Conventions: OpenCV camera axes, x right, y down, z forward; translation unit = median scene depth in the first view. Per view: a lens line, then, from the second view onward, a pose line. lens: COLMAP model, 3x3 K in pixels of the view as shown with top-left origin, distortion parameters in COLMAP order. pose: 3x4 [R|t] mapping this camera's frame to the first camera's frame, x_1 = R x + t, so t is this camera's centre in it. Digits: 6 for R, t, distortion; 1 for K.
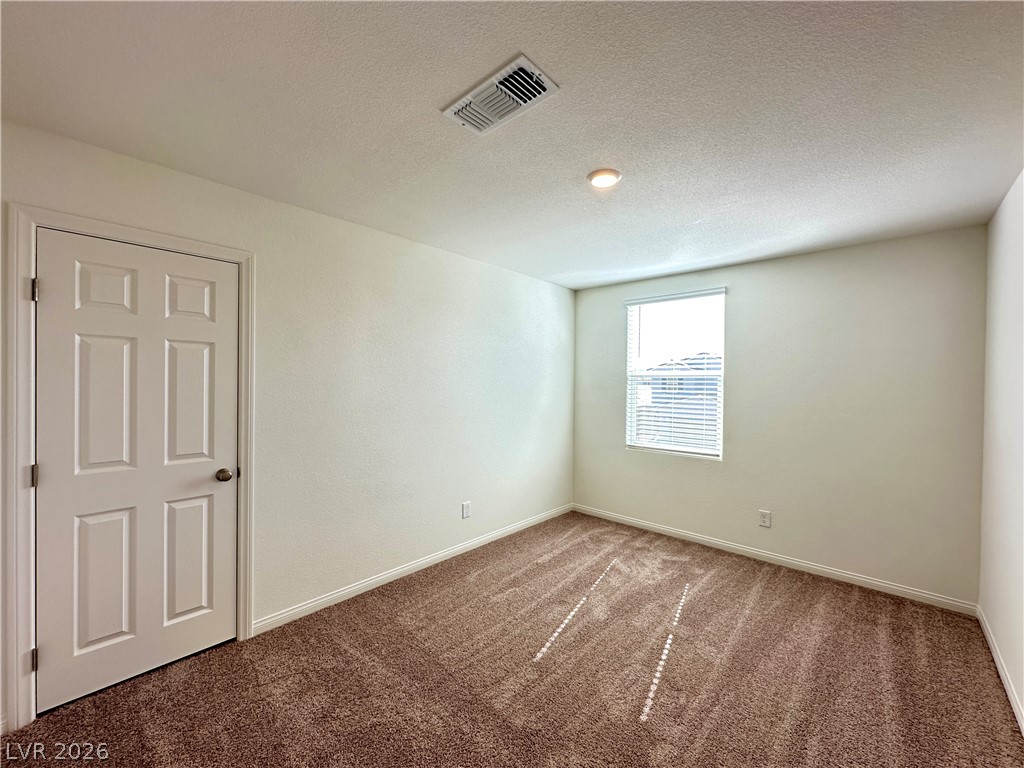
lens RADIAL K [[366.2, 0, 512.0], [0, 366.2, 384.0], [0, 0, 1]] dist [-0.035681, 0.000129]
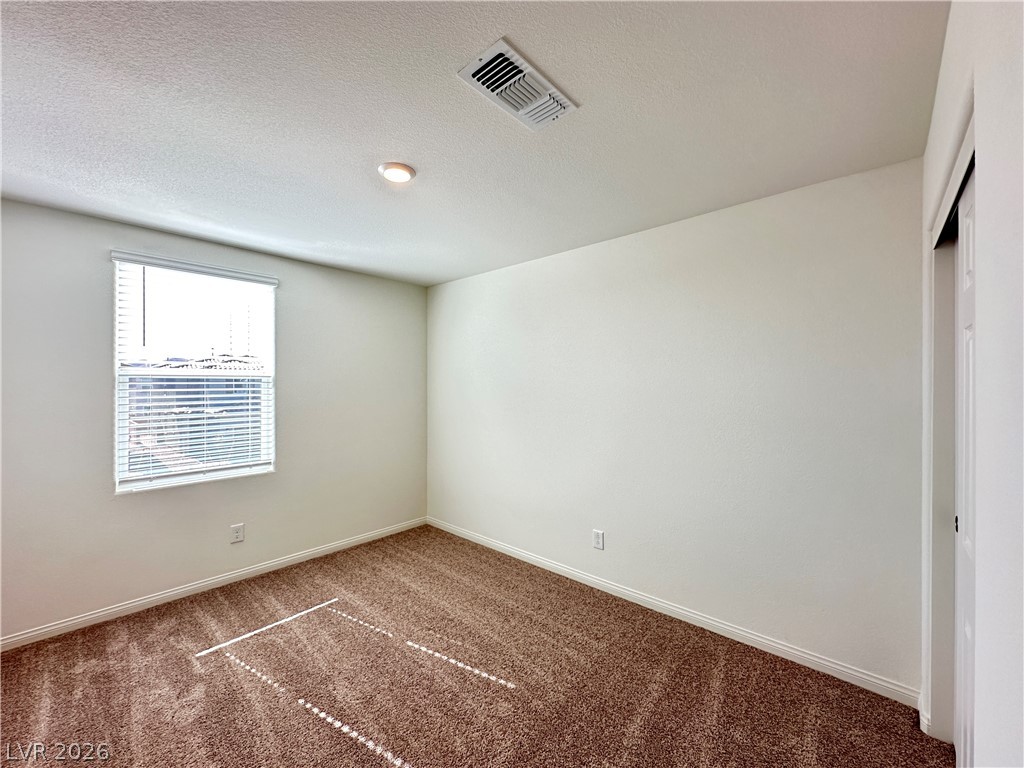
lens RADIAL K [[411.2, 0, 512.0], [0, 411.2, 384.0], [0, 0, 1]] dist [0.000161, 0.000428]
pose [[0.003257, -0.011246, 0.999931, -0.445670], [0.008564, 0.999900, 0.011218, -0.010498], [-0.999958, 0.008526, 0.003353, 0.404416]]
